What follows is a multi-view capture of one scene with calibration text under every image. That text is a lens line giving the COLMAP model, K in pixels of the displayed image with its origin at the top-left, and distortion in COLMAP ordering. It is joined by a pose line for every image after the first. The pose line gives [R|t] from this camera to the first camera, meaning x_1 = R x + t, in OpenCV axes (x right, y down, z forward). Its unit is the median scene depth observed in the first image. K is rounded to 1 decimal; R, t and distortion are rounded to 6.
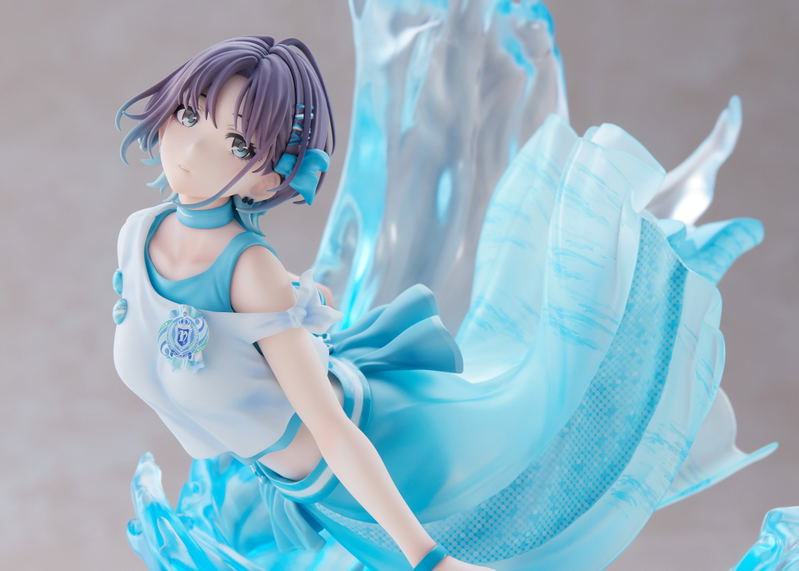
lens RADIAL K [[4514.7, 0, 399.5], [0, 4514.7, 285.5], [0, 0, 1]] dist [-0.000847, -19.874384]
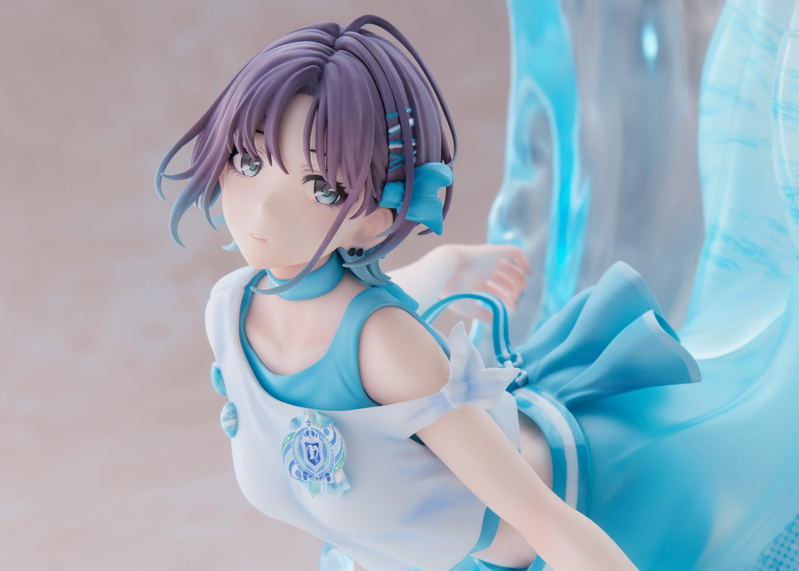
lens RADIAL K [[4514.7, 0, 399.5], [0, 4514.7, 285.5], [0, 0, 1]] dist [-0.000847, -19.874384]
pose [[0.967481, -0.223592, -0.118269, 0.059009], [0.238470, 0.962172, 0.131748, -0.108648], [0.084337, -0.155667, 0.984203, 0.277144]]
